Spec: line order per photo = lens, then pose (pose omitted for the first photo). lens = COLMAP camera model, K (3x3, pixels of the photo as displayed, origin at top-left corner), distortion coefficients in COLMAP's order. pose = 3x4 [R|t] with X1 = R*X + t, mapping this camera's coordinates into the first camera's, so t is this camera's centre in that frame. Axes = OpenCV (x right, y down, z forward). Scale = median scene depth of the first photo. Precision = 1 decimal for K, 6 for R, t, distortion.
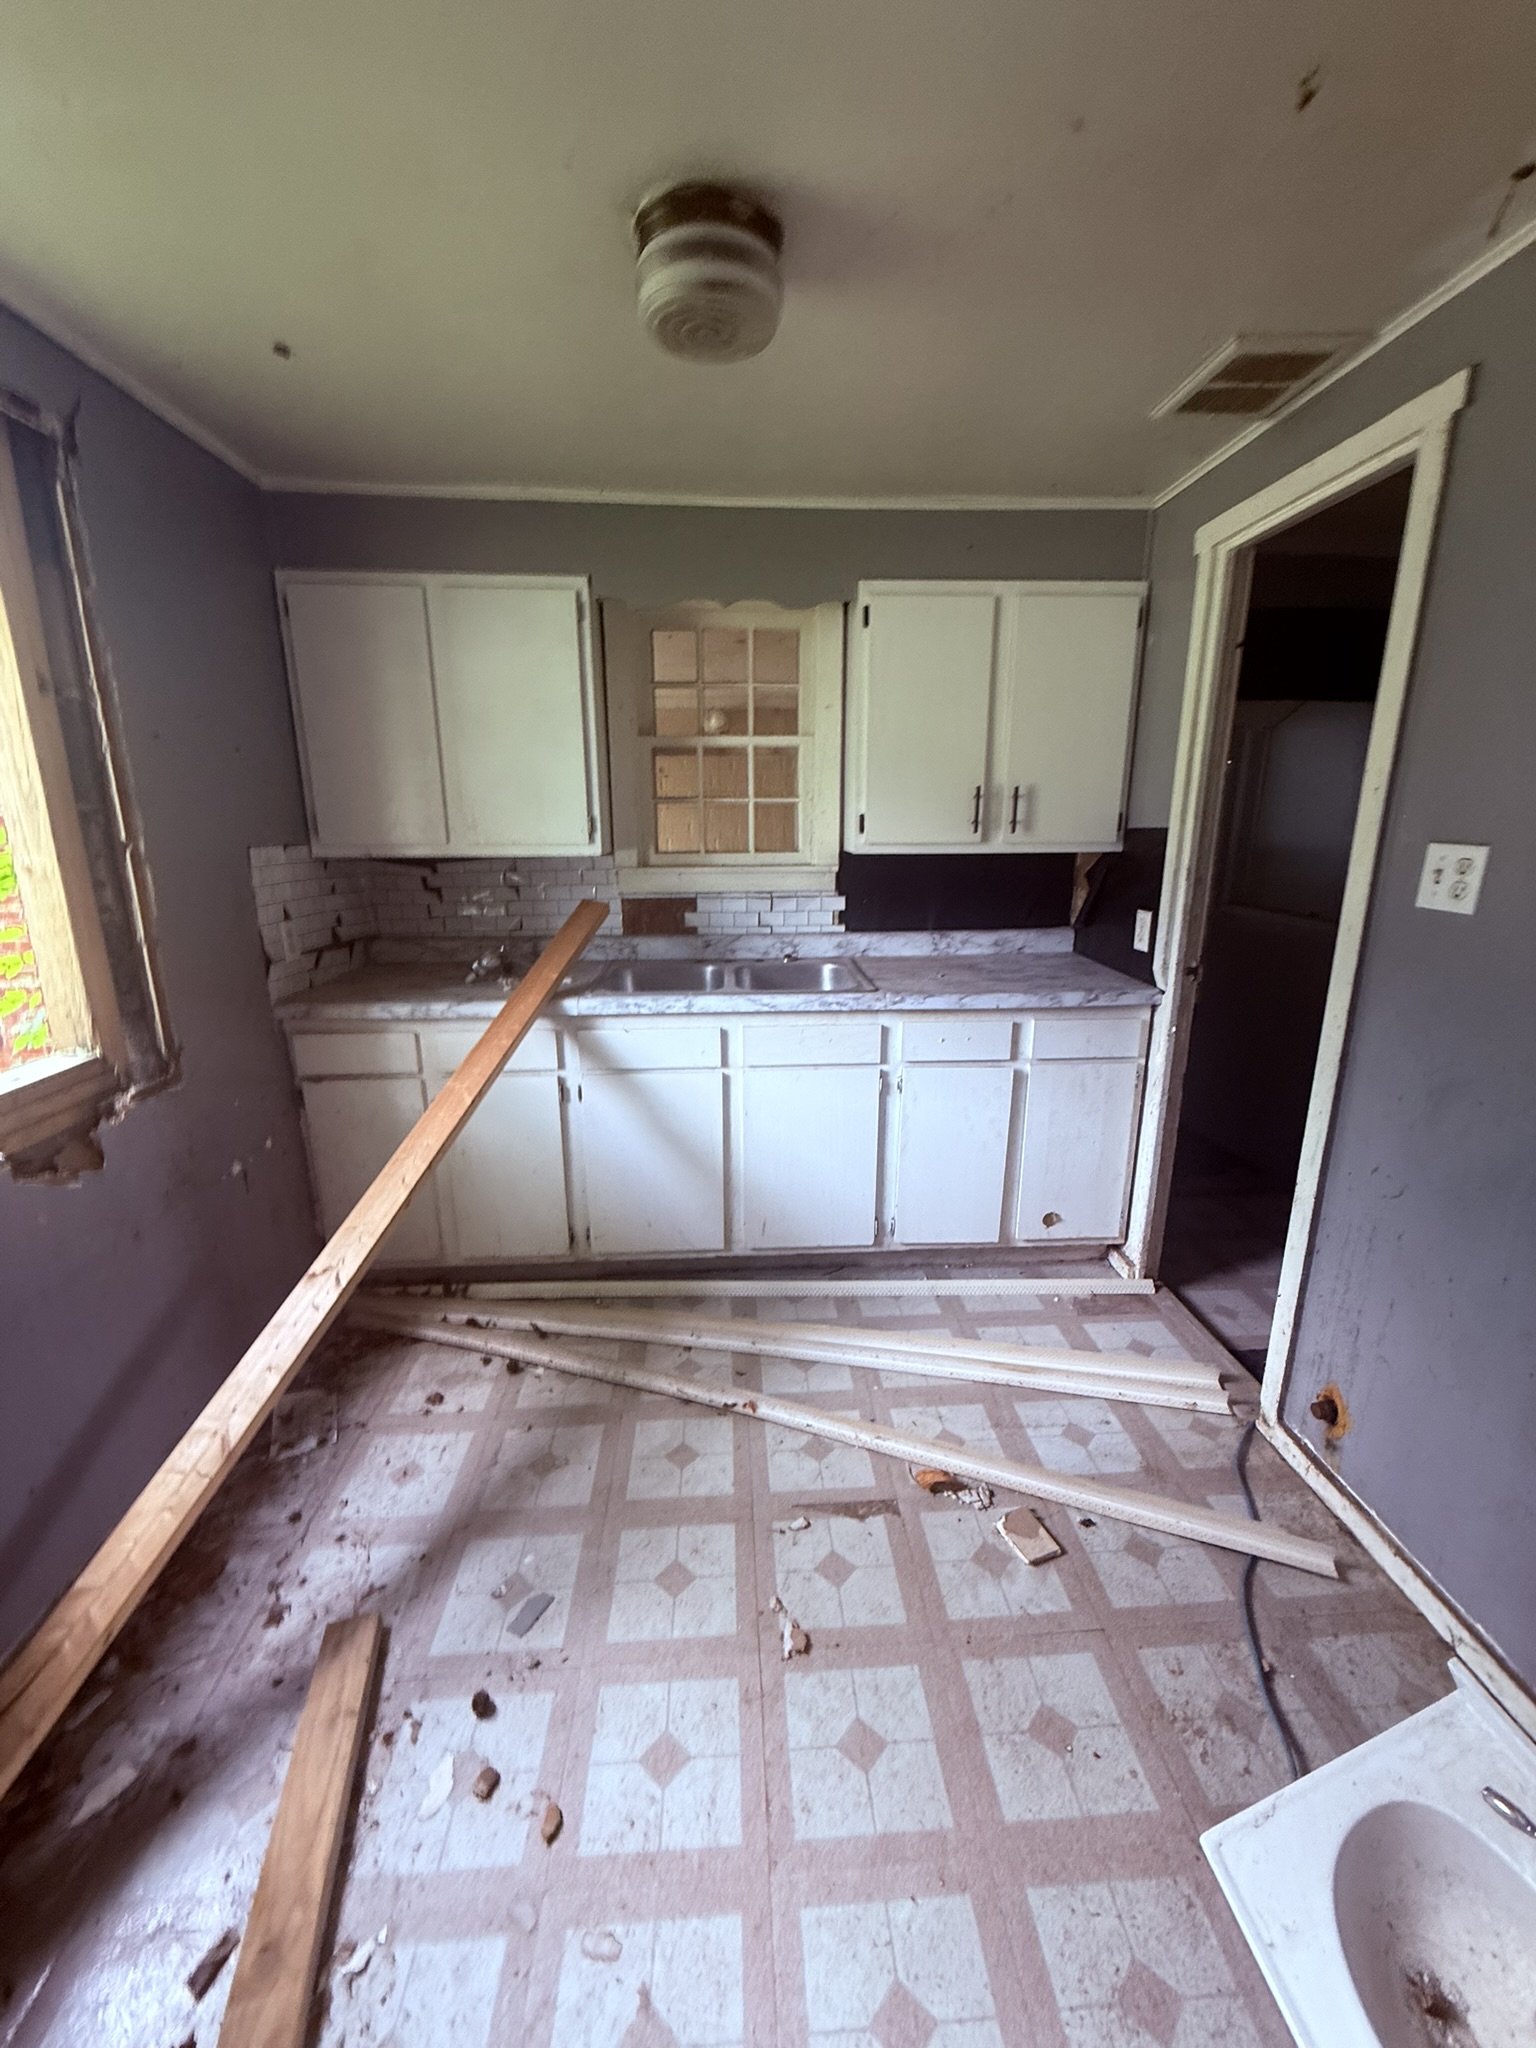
lens RADIAL K [[819.4, 0, 768.1], [0, 819.4, 1025.0], [0, 0, 1]] dist [0.000693, 0.000364]
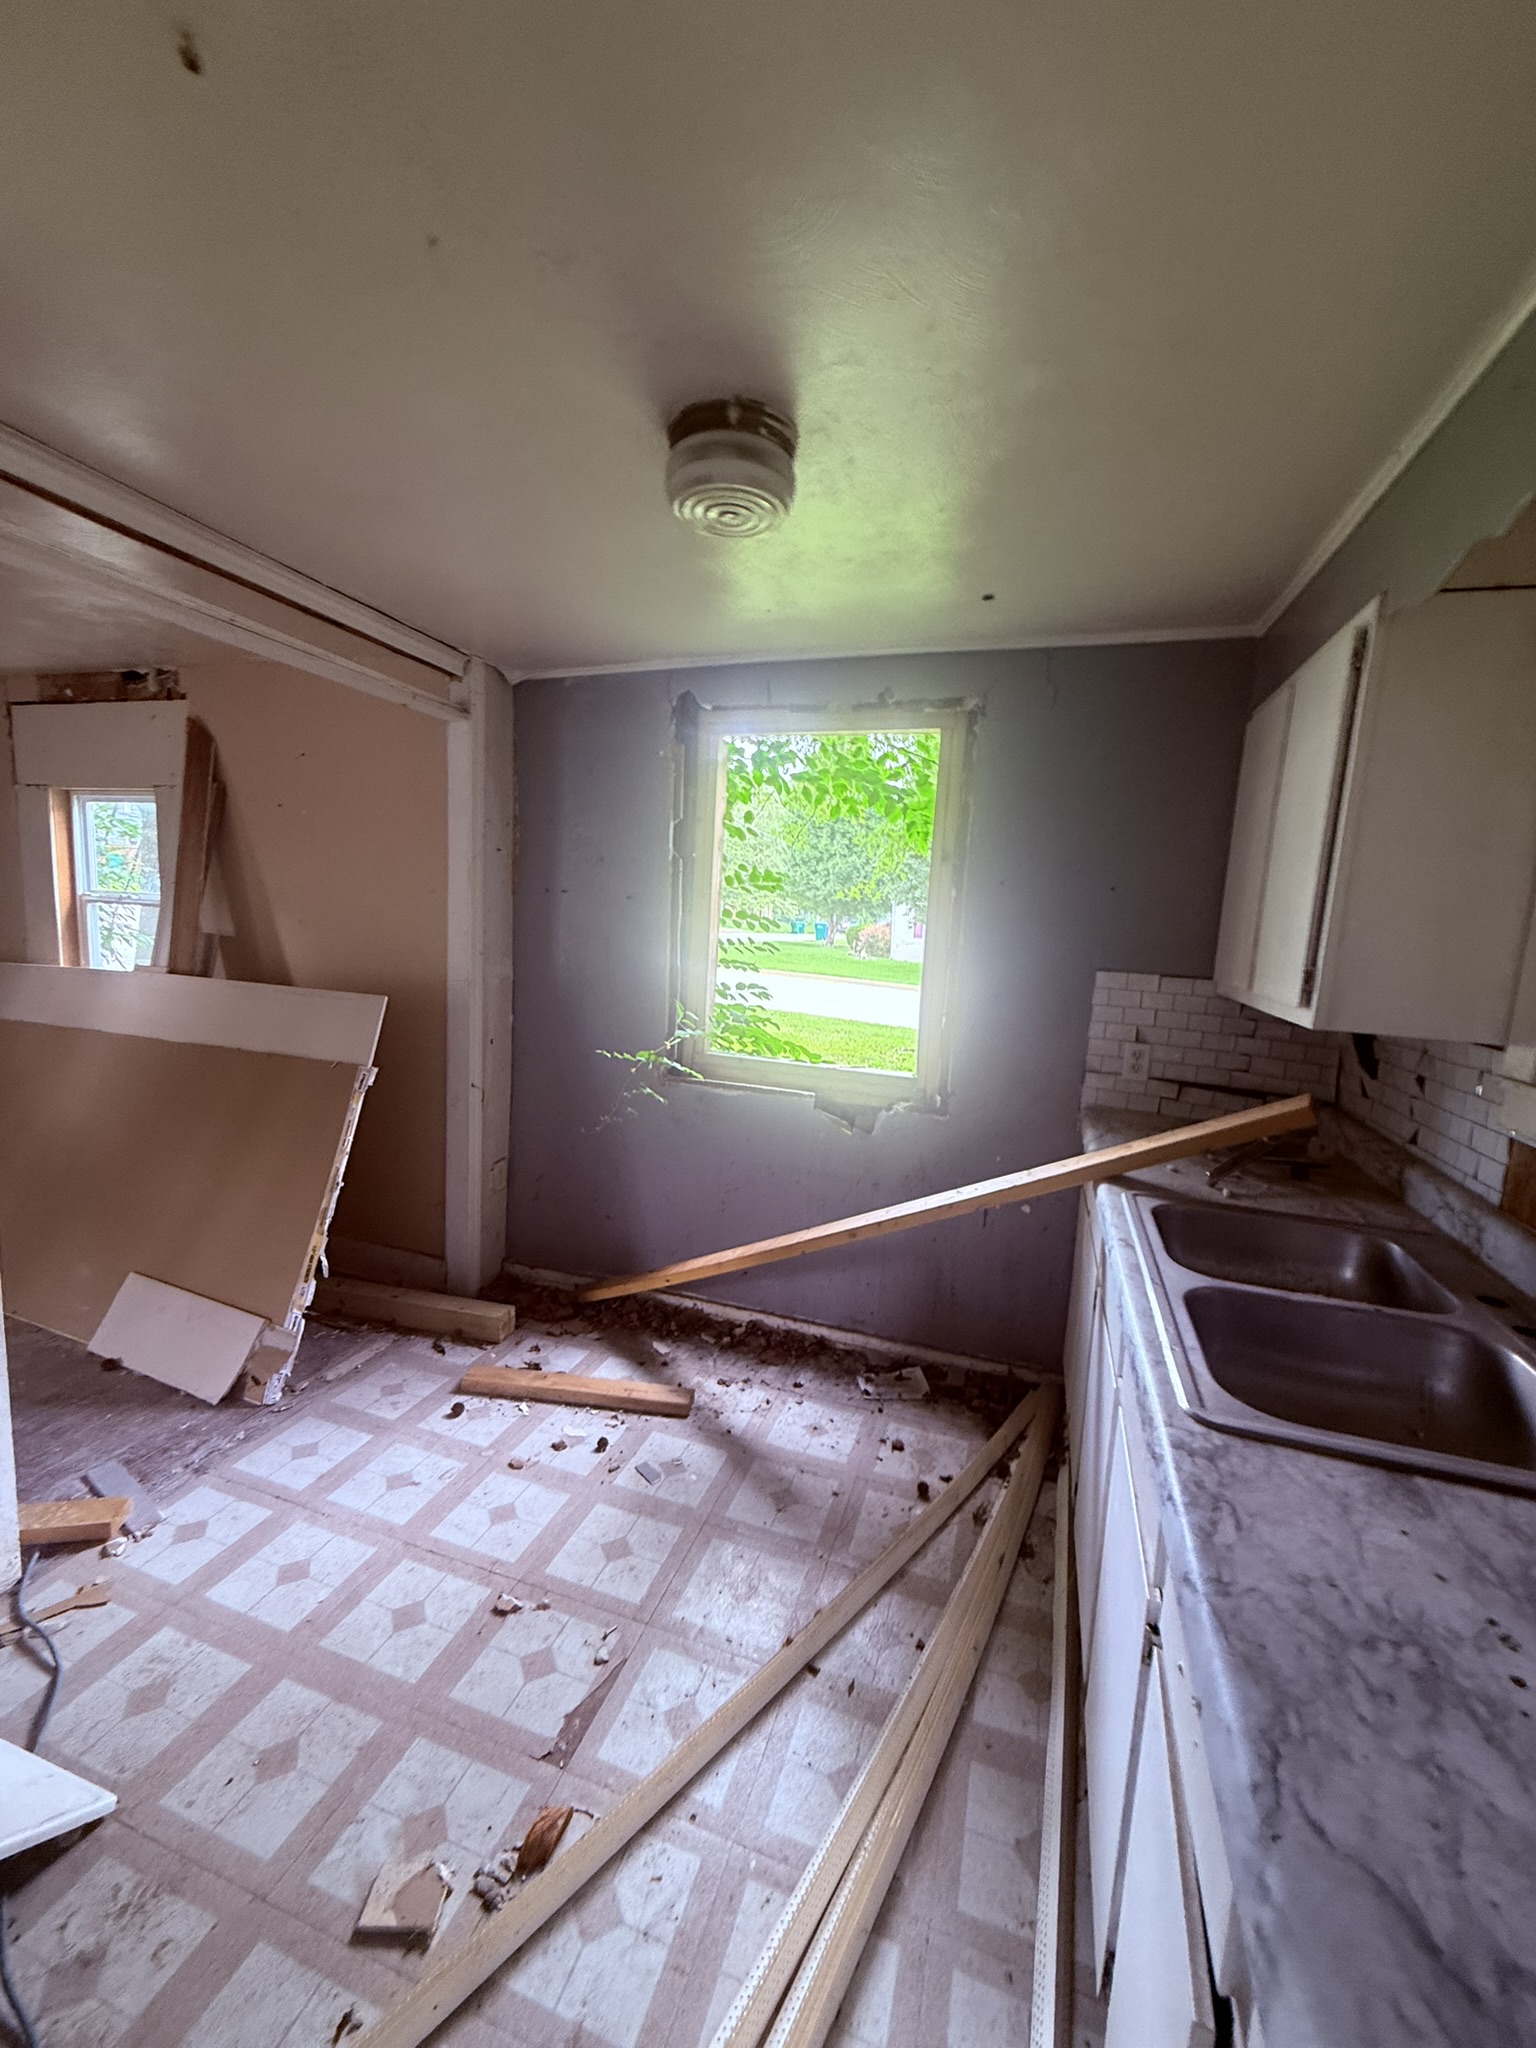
lens RADIAL K [[819.4, 0, 771.8], [0, 819.4, 1023.9], [0, 0, 1]] dist [0.000693, 0.000364]
pose [[-0.369151, 0.111203, -0.922692, 0.854385], [-0.281423, 0.932828, 0.225016, -0.388361], [0.885736, 0.342732, -0.313060, 1.365757]]
